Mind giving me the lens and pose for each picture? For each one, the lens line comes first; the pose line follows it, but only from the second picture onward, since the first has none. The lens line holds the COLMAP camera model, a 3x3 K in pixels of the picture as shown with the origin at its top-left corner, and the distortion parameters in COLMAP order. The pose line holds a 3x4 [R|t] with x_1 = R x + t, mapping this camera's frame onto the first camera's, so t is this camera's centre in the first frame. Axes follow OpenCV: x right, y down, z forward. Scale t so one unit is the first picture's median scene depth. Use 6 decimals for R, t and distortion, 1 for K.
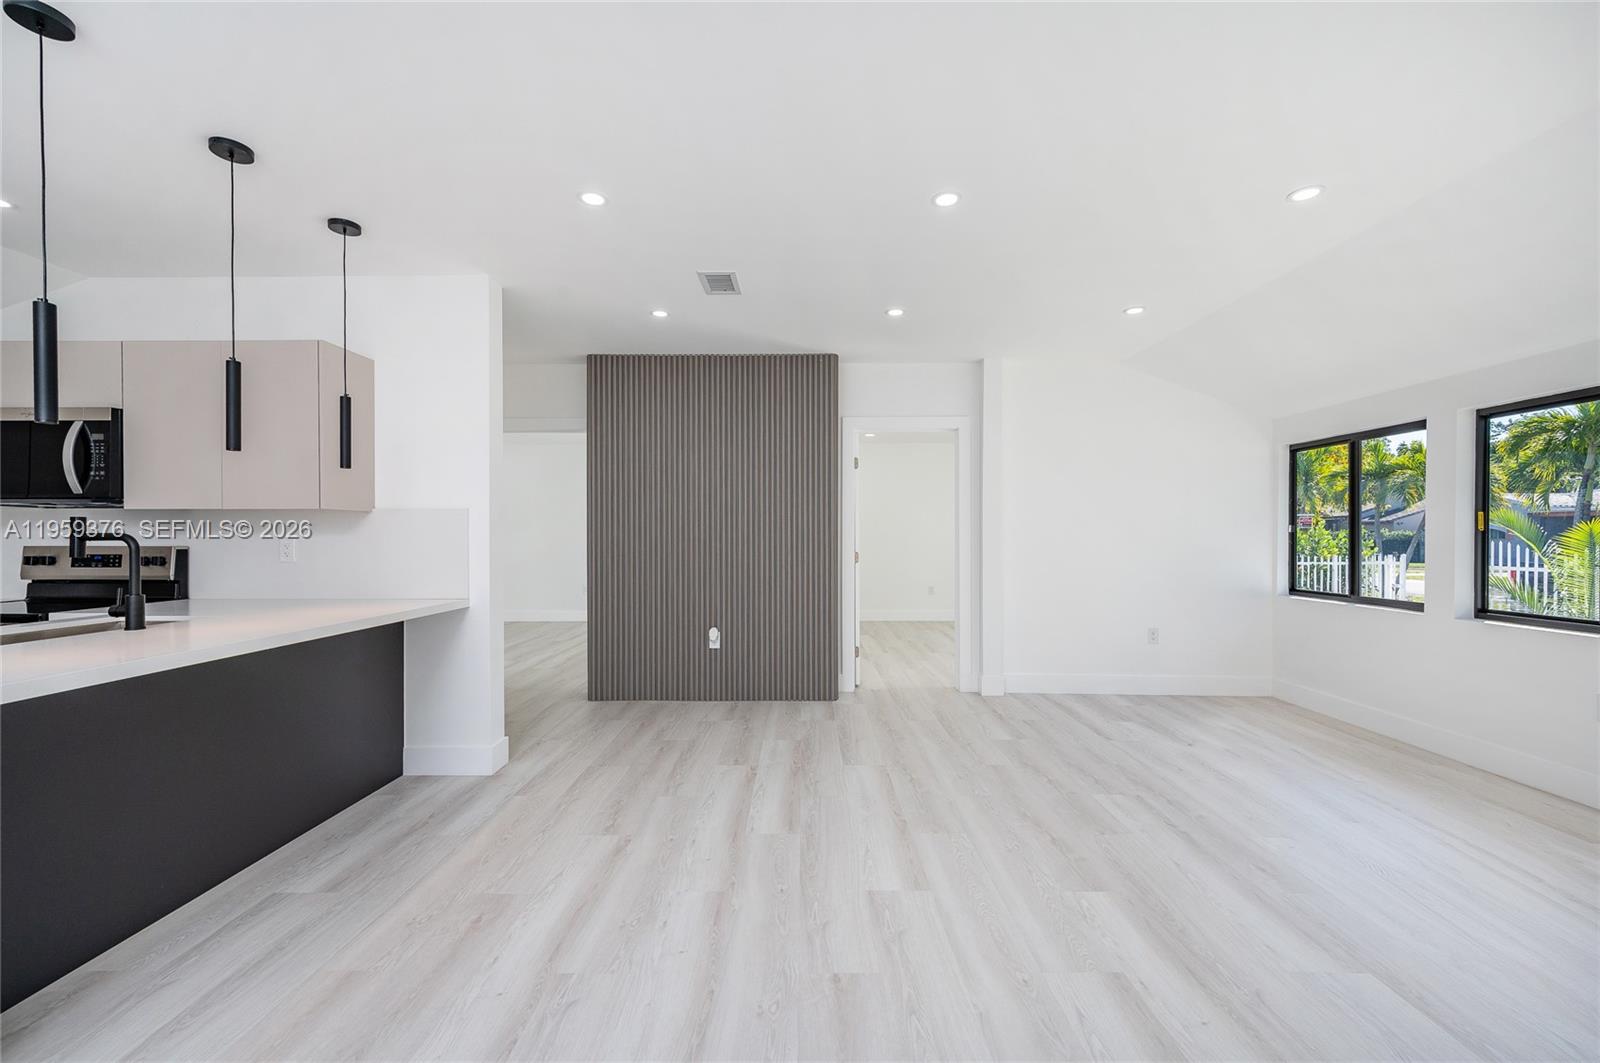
lens RADIAL K [[633.3, 0, 801.0], [0, 633.3, 549.1], [0, 0, 1]] dist [0.003723, -0.000864]
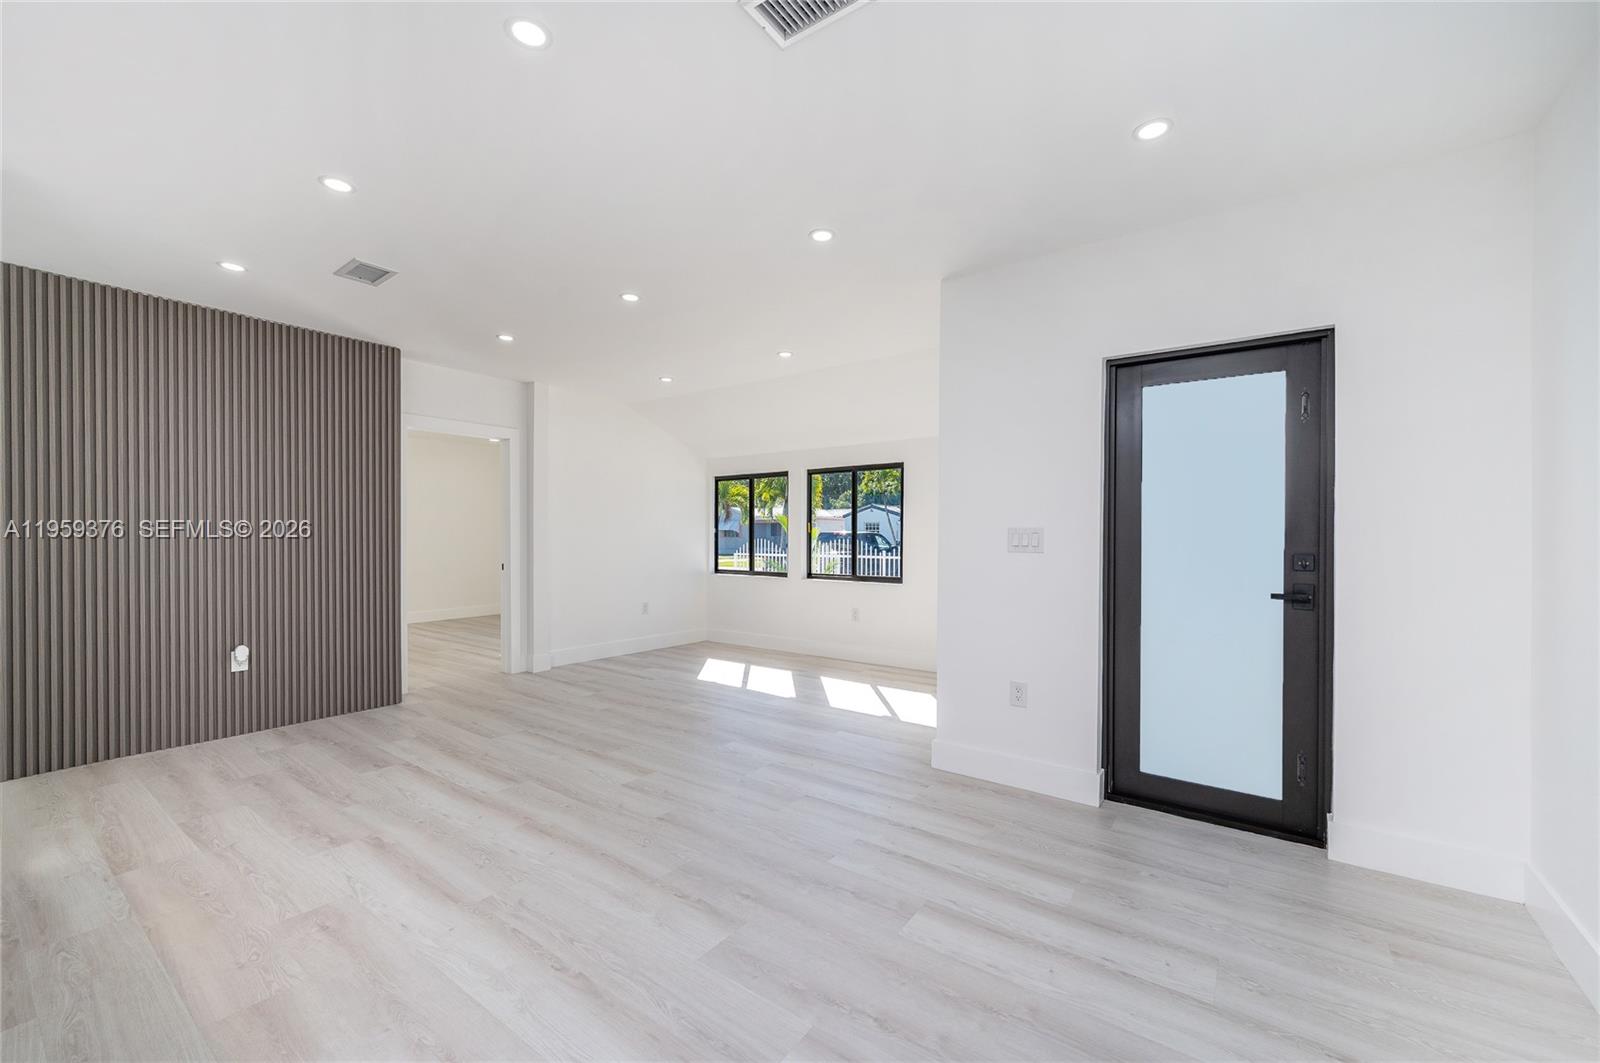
lens RADIAL K [[633.3, 0, 806.7], [0, 633.3, 543.0], [0, 0, 1]] dist [0.003723, -0.000864]
pose [[0.579274, -0.008837, 0.815085, -0.553714], [0.013440, 0.999909, 0.001288, -0.000618], [-0.815022, 0.010209, 0.579340, -0.115640]]
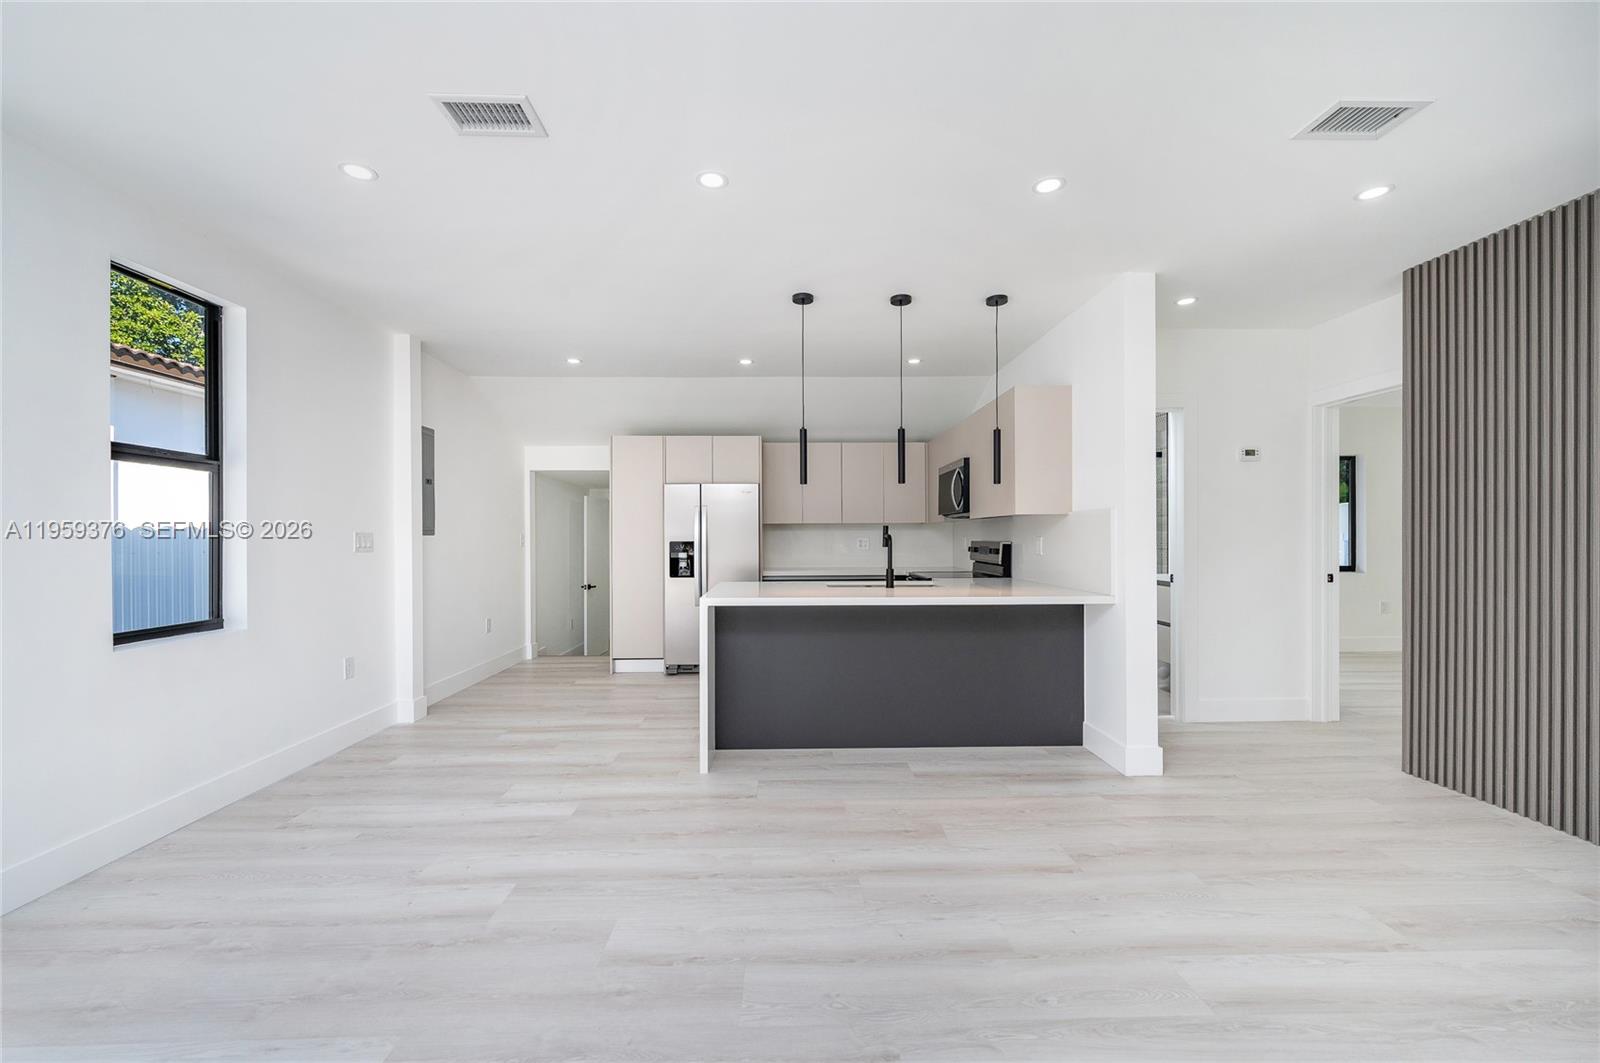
lens RADIAL K [[633.3, 0, 798.2], [0, 633.3, 568.4], [0, 0, 1]] dist [0.003723, -0.000864]
pose [[0.022443, 0.049625, -0.998516, 0.480856], [-0.012962, 0.998698, 0.049343, -0.010430], [0.999664, 0.011835, 0.023057, 0.467438]]
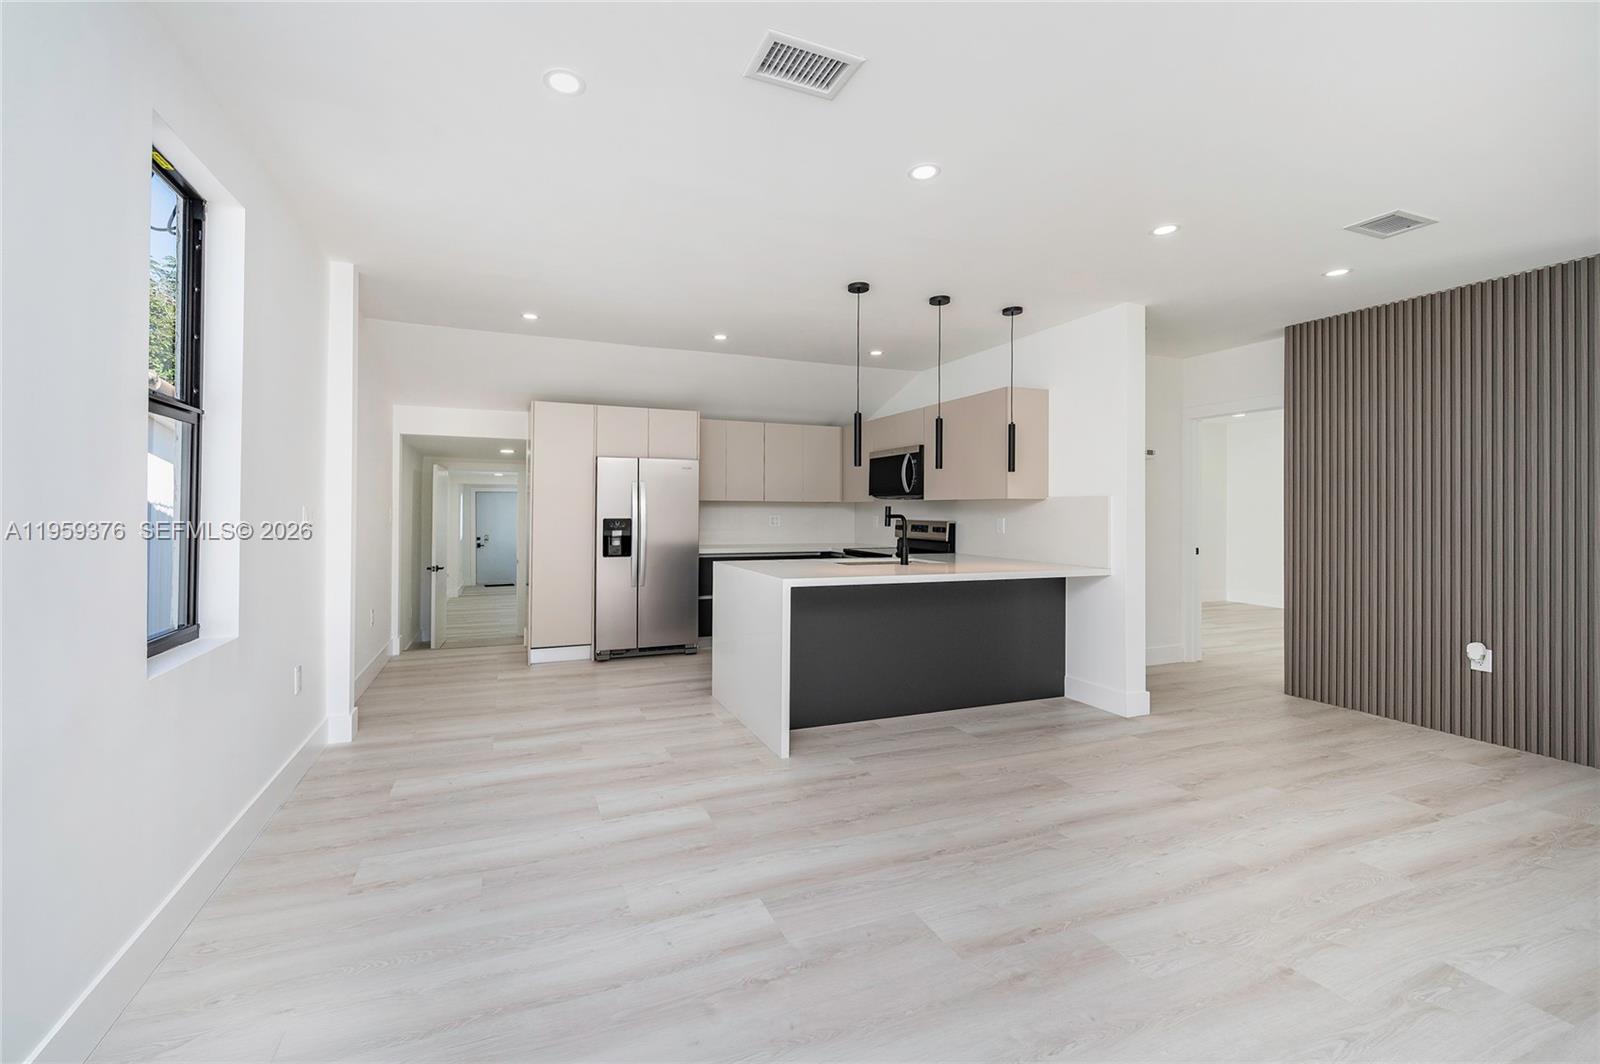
lens RADIAL K [[633.3, 0, 751.0], [0, 633.3, 513.9], [0, 0, 1]] dist [0.003723, -0.000864]
pose [[0.348347, -0.003556, -0.937359, 0.373483], [-0.019700, 0.999744, -0.011114, 0.006114], [0.937159, 0.022338, 0.348188, -0.062817]]
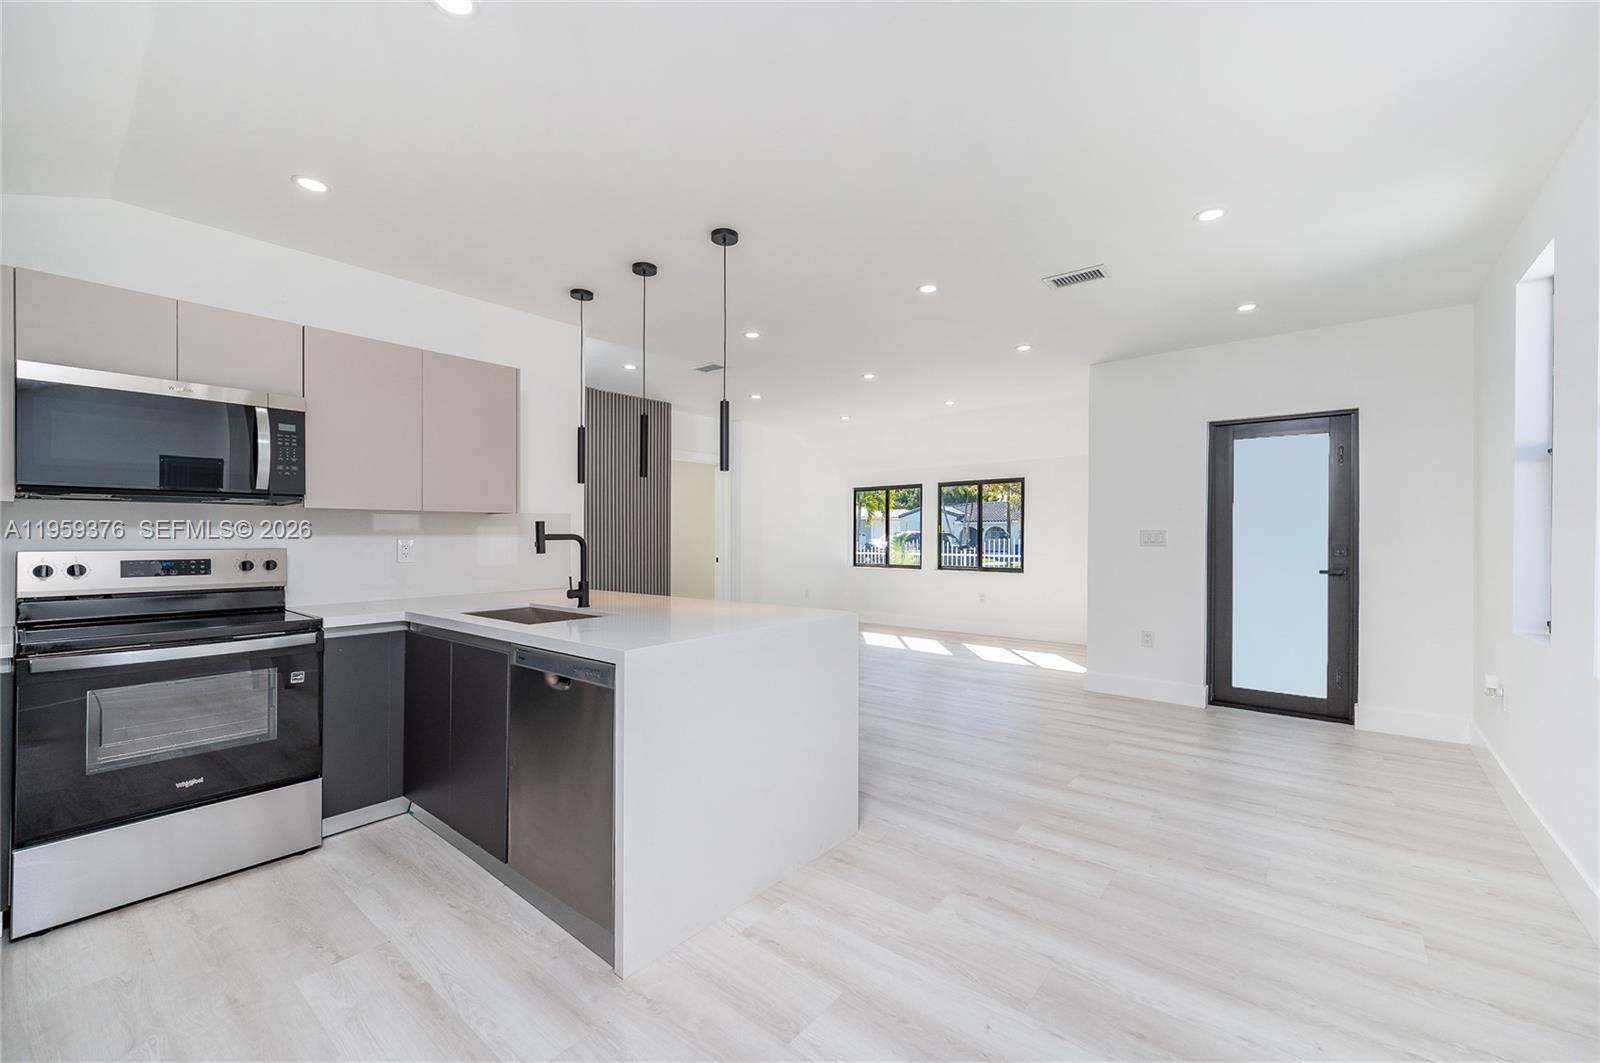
lens RADIAL K [[633.3, 0, 806.4], [0, 633.3, 545.8], [0, 0, 1]] dist [0.003723, -0.000864]
pose [[0.634303, -0.013022, 0.772975, -1.221799], [0.016115, 0.999864, 0.003621, 0.000961], [-0.772916, 0.010160, 0.634427, -0.141397]]
